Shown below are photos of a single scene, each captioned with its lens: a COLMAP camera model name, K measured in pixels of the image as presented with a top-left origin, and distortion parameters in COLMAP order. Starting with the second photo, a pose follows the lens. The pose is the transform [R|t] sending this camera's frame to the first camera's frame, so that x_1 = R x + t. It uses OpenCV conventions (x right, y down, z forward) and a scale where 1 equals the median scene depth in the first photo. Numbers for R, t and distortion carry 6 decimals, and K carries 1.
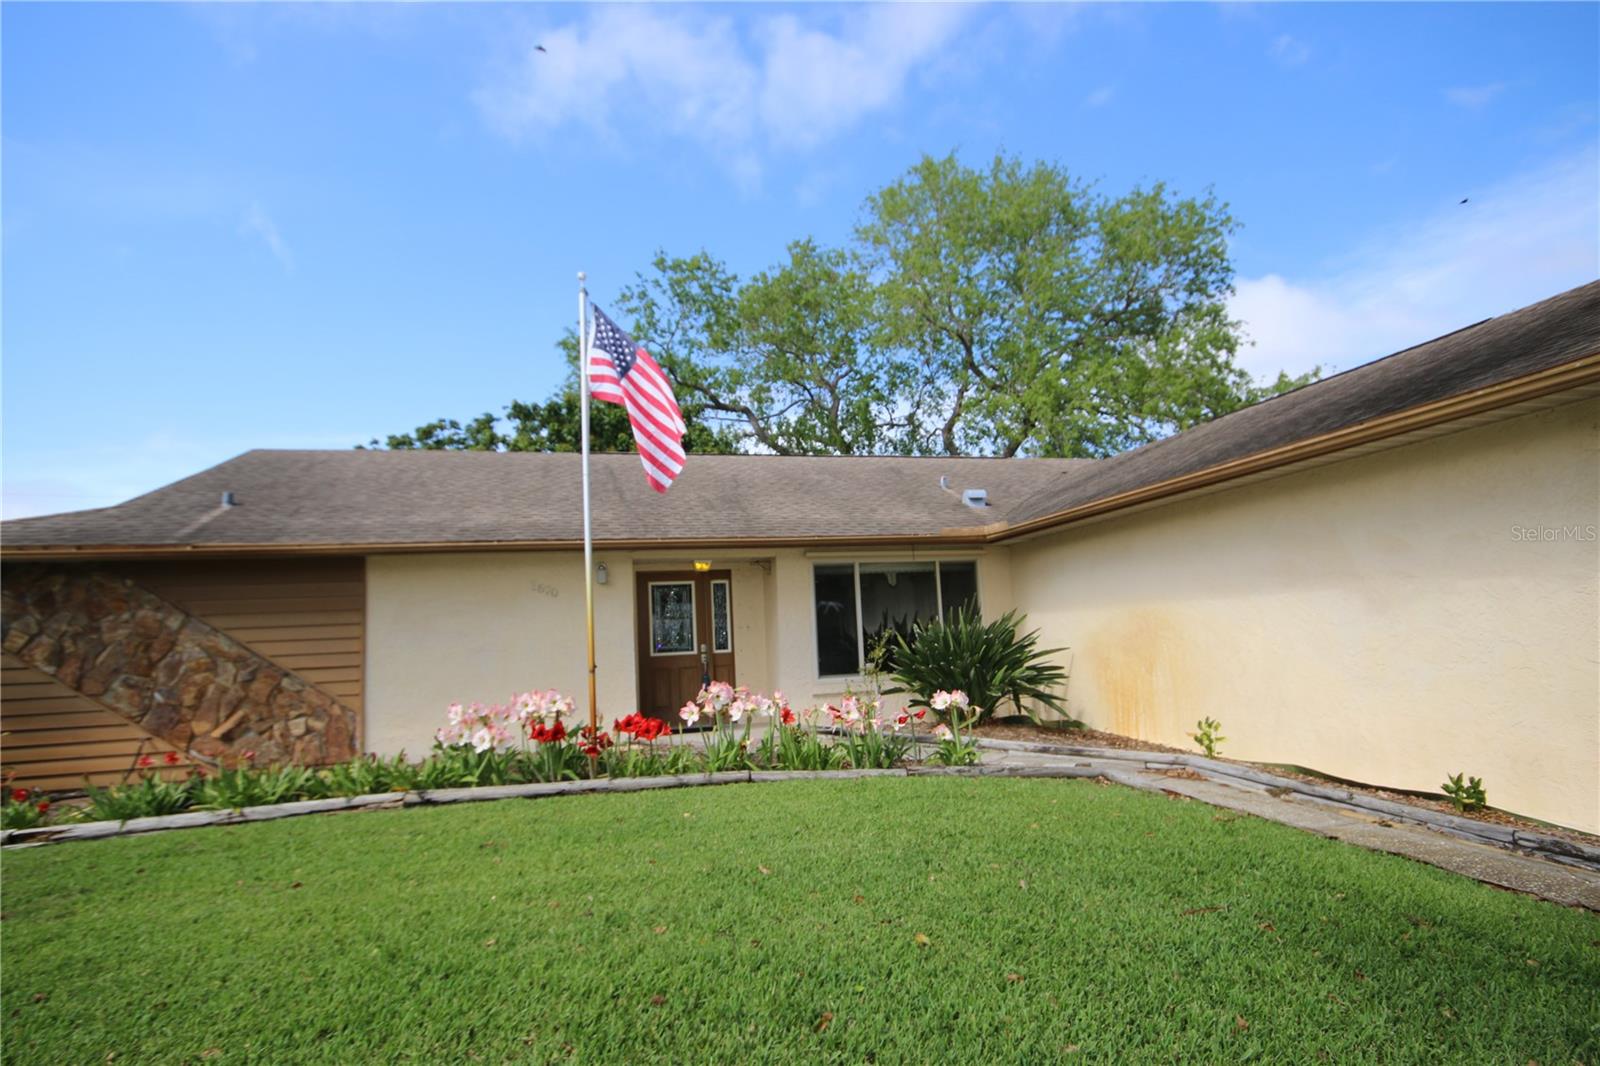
lens RADIAL K [[808.9, 0, 796.8], [0, 808.9, 543.8], [0, 0, 1]] dist [-0.005855, -0.001426]
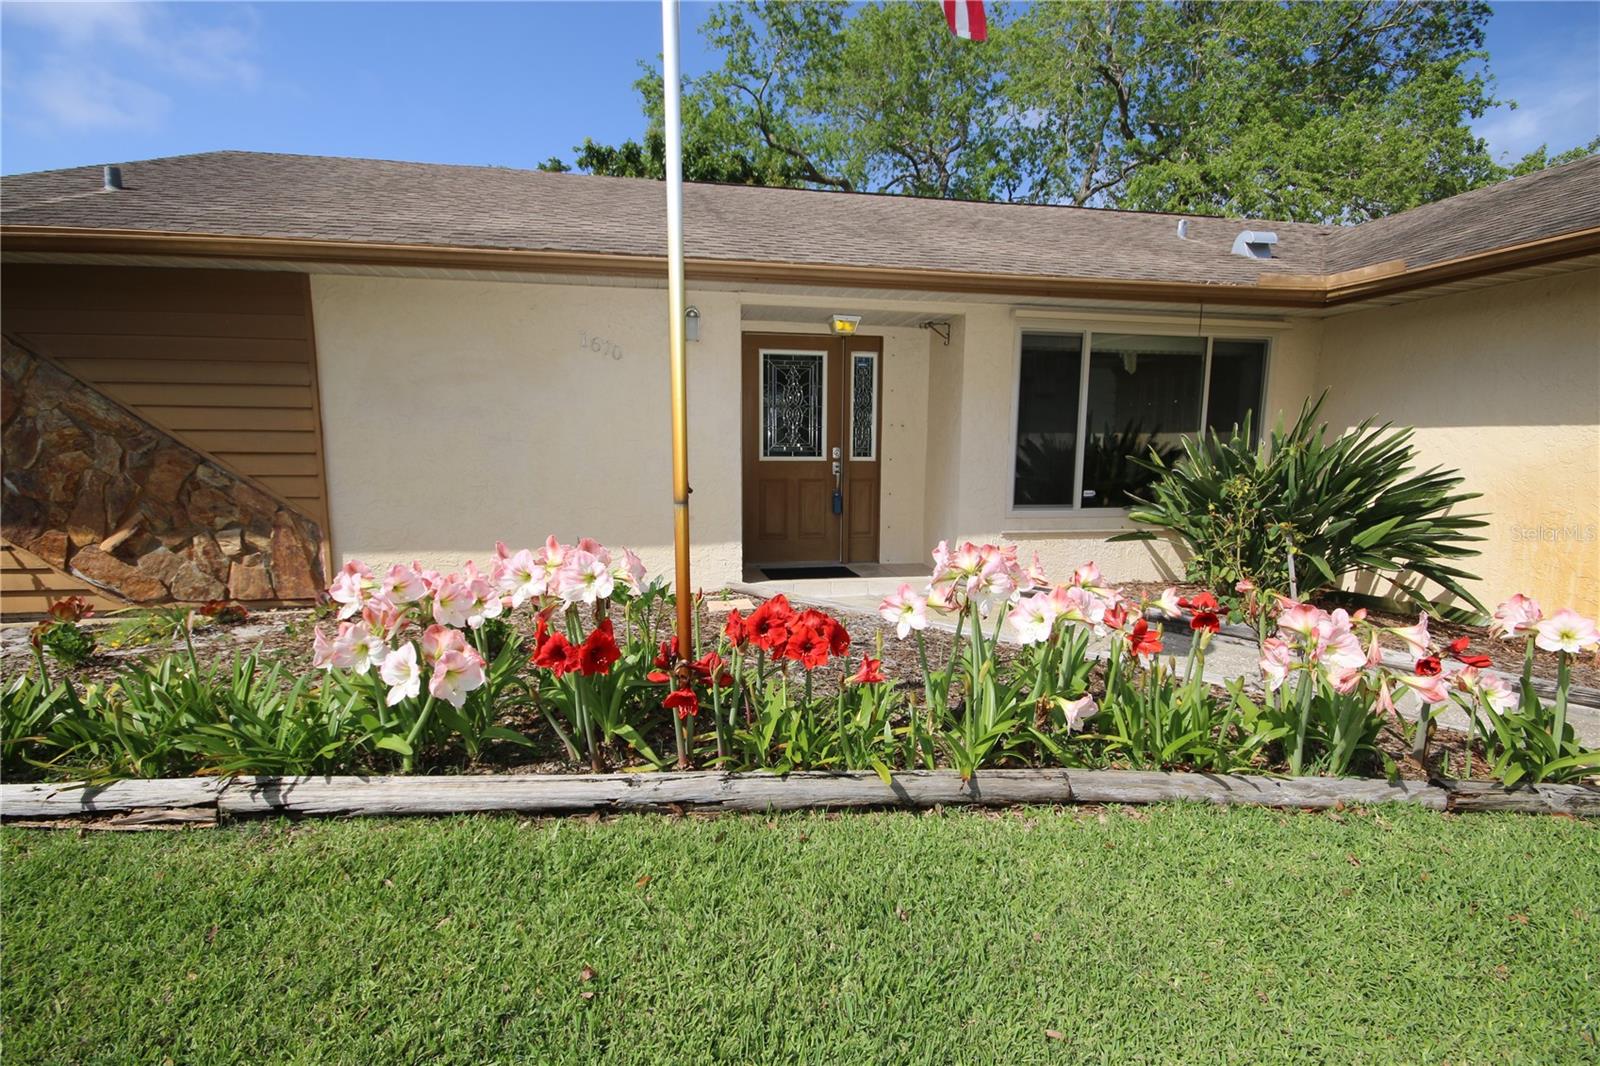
lens RADIAL K [[723.3, 0, 782.9], [0, 723.3, 537.9], [0, 0, 1]] dist [-0.008348, -0.003247]
pose [[0.993809, 0.067314, -0.088383, -0.124432], [-0.043410, 0.967579, 0.248809, 0.059429], [0.102266, -0.243432, 0.964511, 0.475690]]
